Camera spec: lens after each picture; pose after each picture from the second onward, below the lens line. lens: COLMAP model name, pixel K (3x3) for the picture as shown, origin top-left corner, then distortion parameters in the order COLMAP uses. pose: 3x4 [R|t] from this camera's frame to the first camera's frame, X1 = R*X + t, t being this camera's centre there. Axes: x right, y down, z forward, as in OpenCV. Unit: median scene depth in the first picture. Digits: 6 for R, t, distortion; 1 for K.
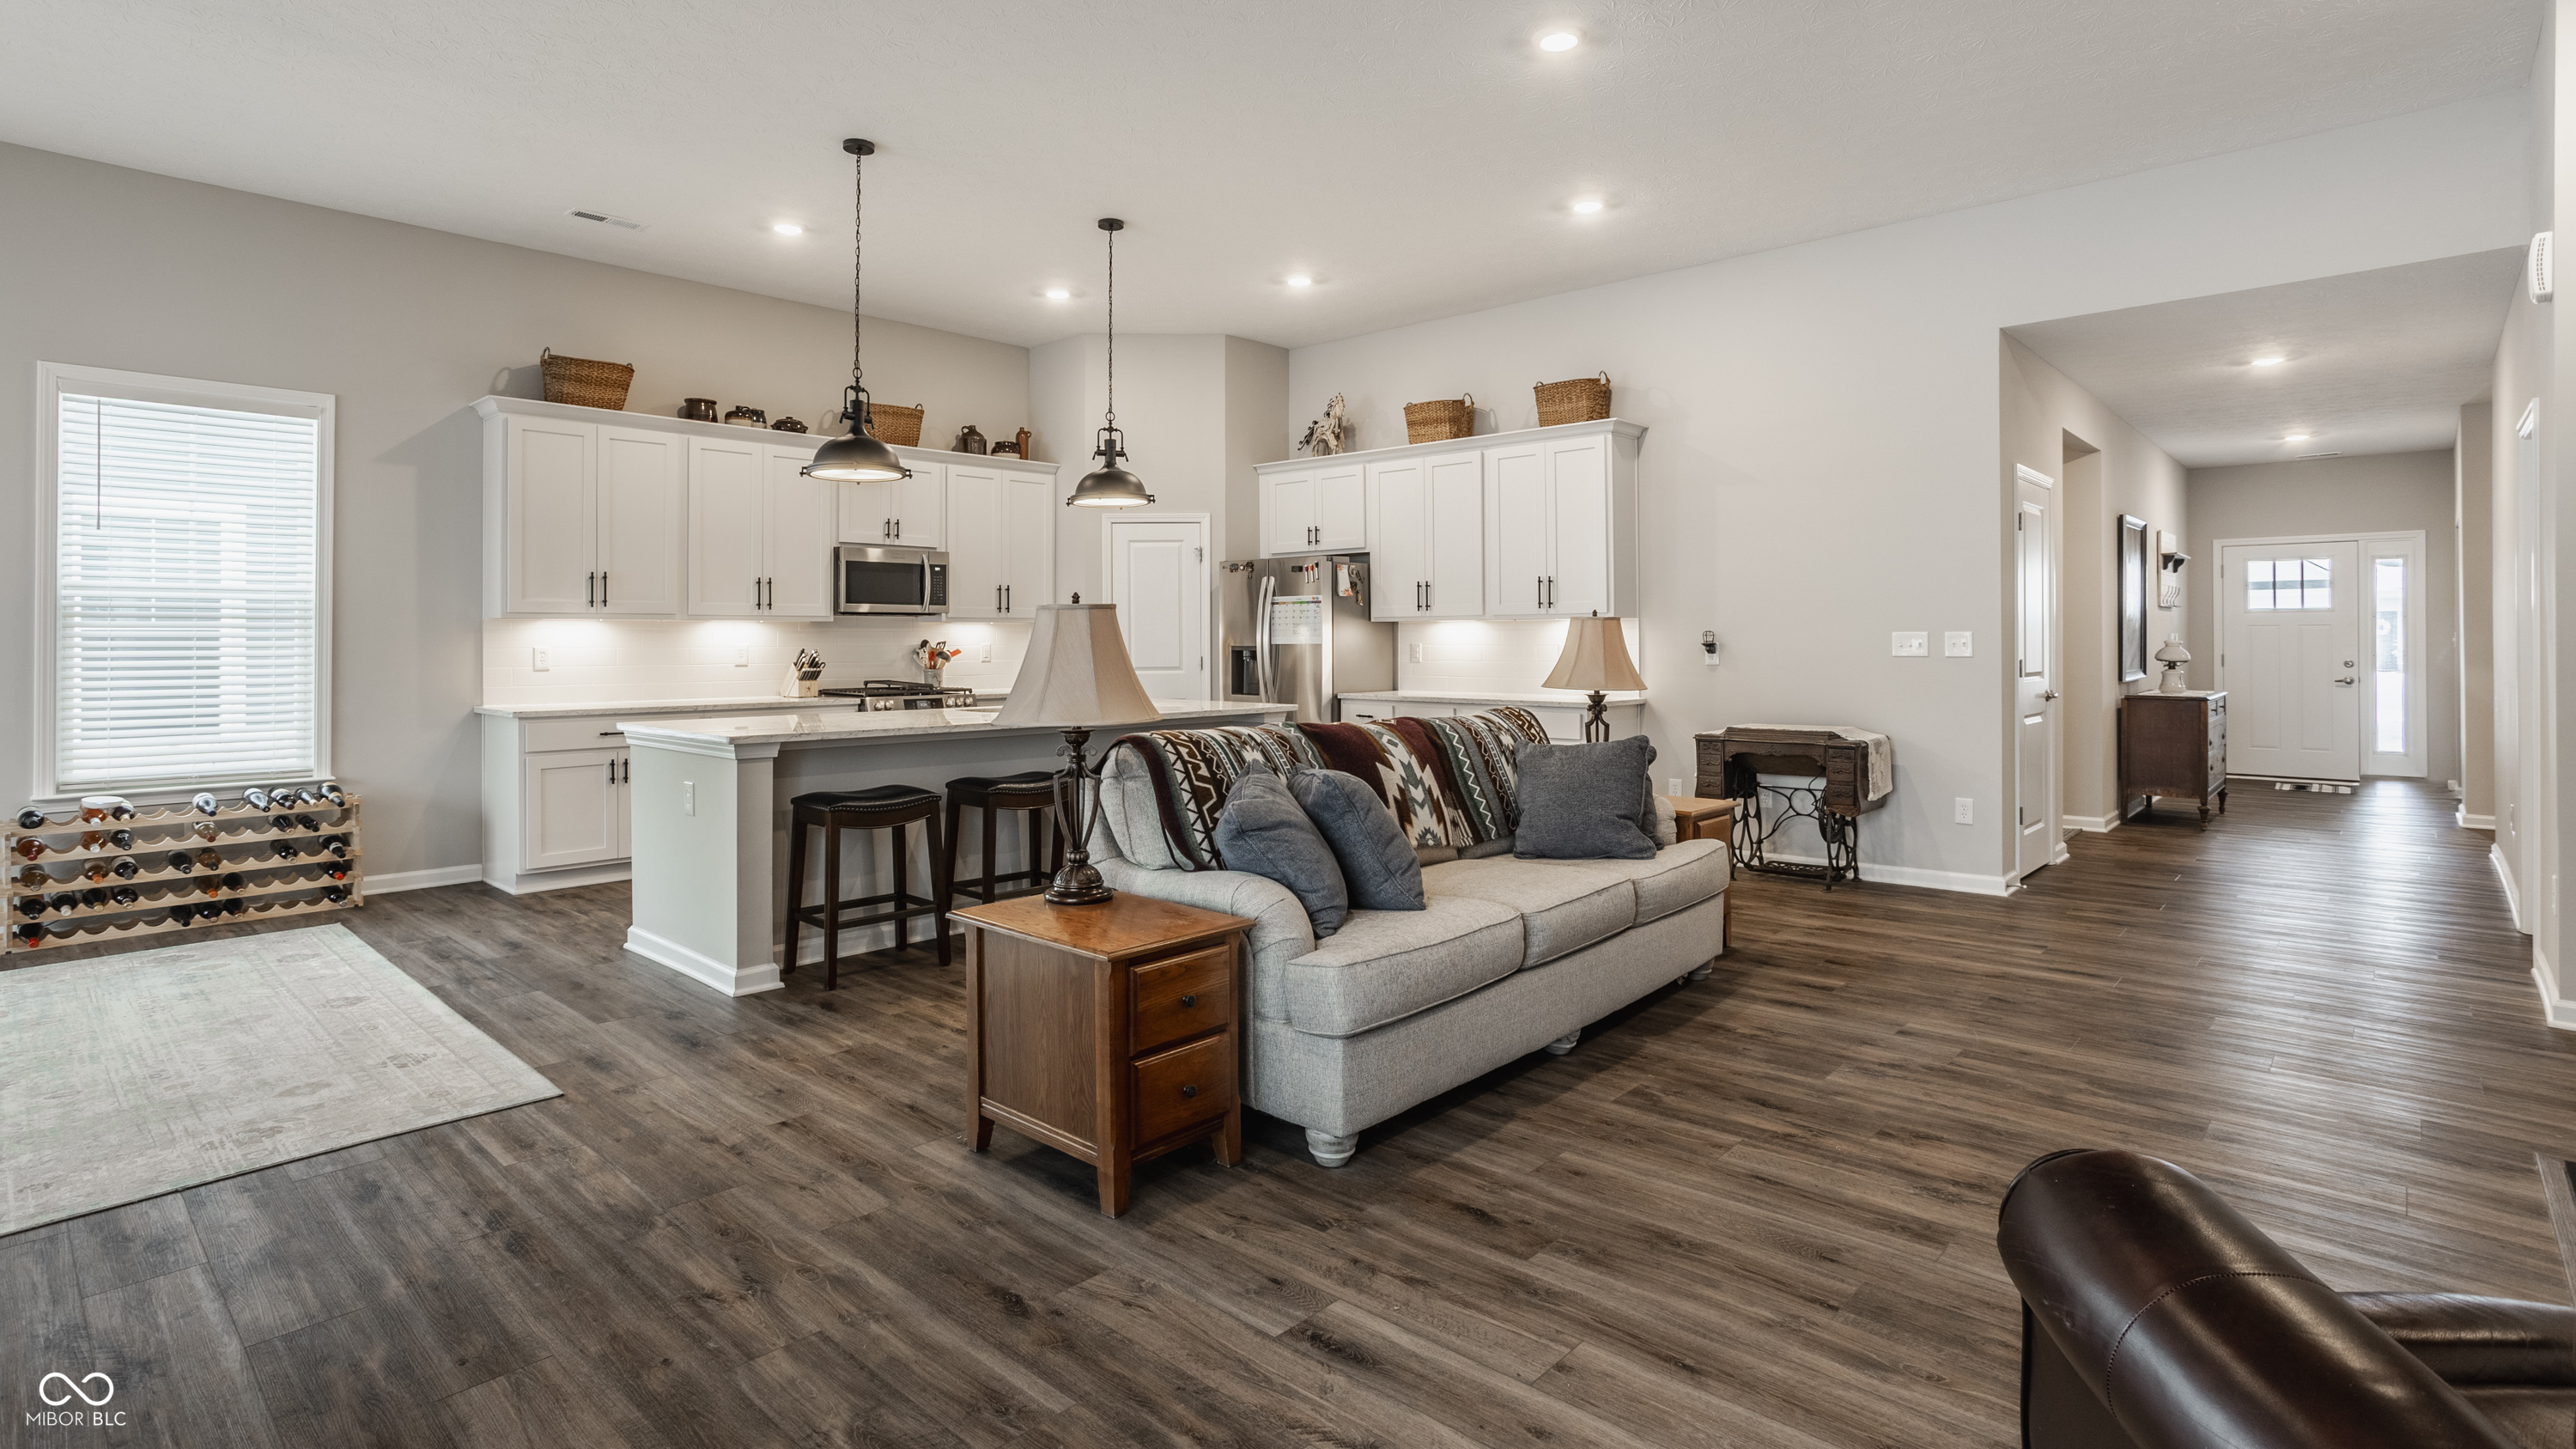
lens RADIAL K [[1240.4, 0, 1281.5], [0, 1240.4, 664.7], [0, 0, 1]] dist [-0.045235, 0.017572]
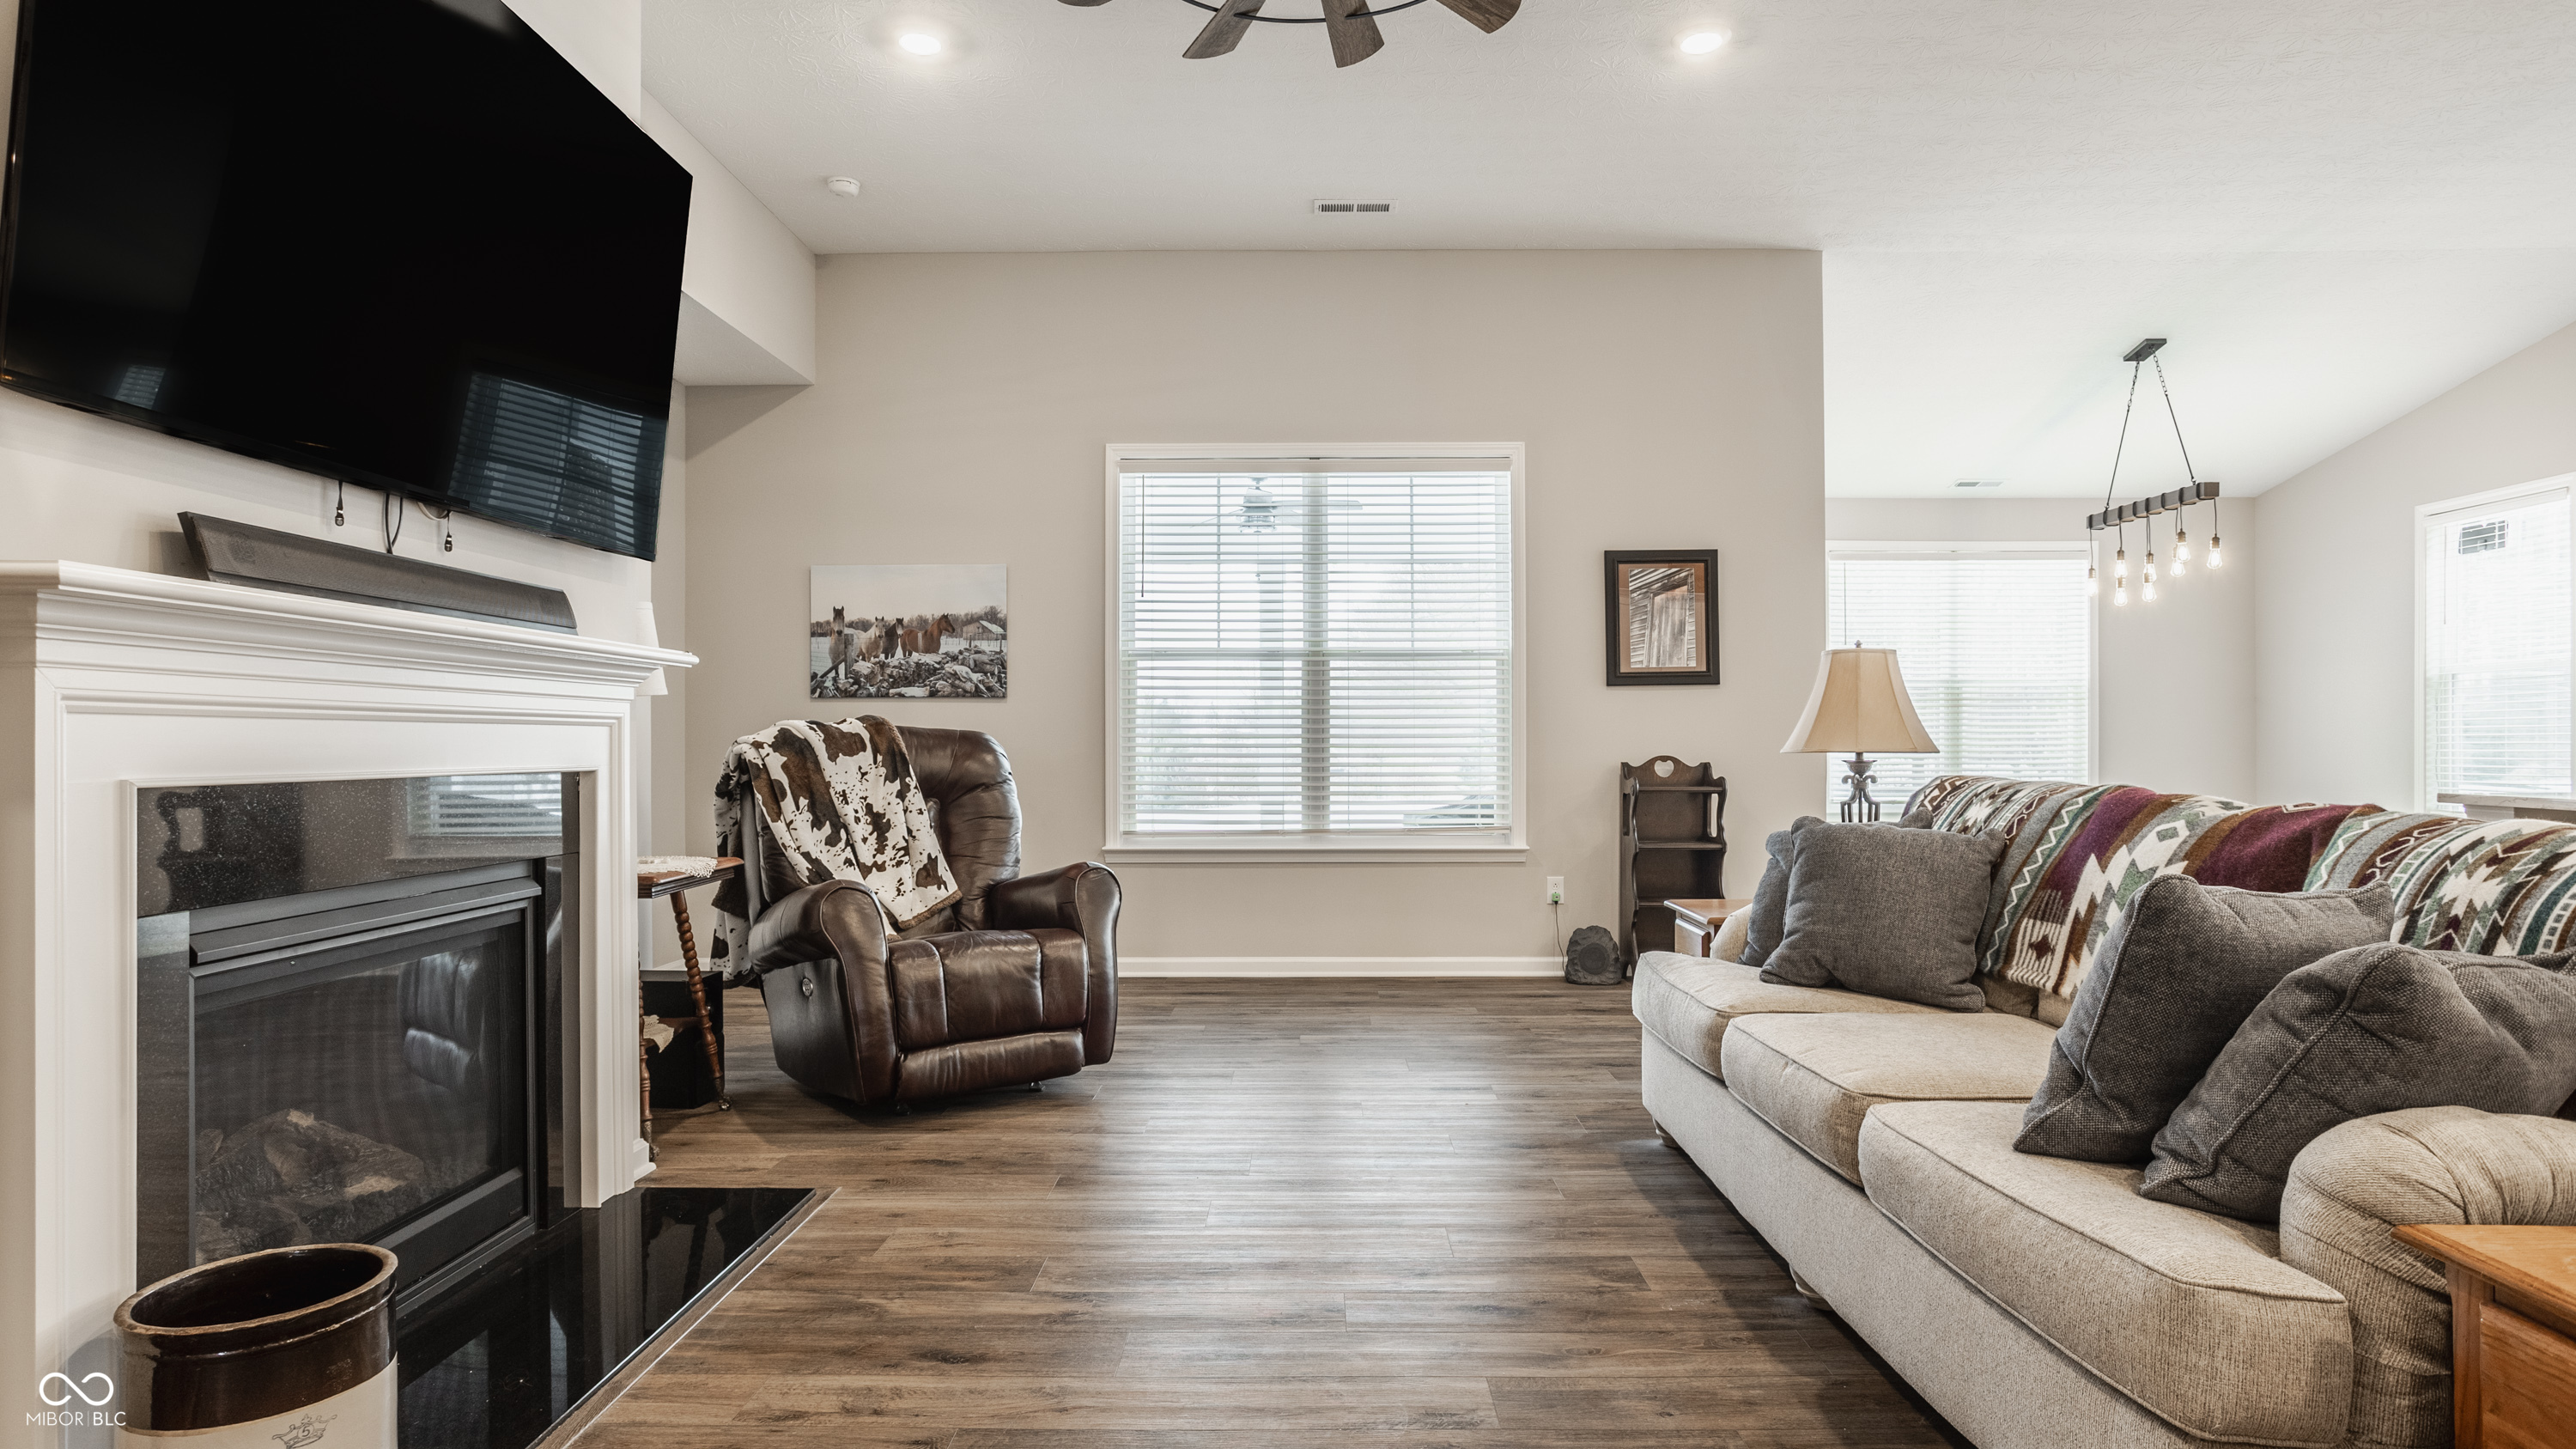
lens RADIAL K [[1363.4, 0, 1315.2], [0, 1363.4, 725.5], [0, 0, 1]] dist [-0.043802, 0.027523]
pose [[-0.736764, -0.006705, -0.676117, 0.646187], [-0.007397, 0.999971, -0.001856, 0.012711], [0.676110, 0.003634, -0.736792, 0.966198]]
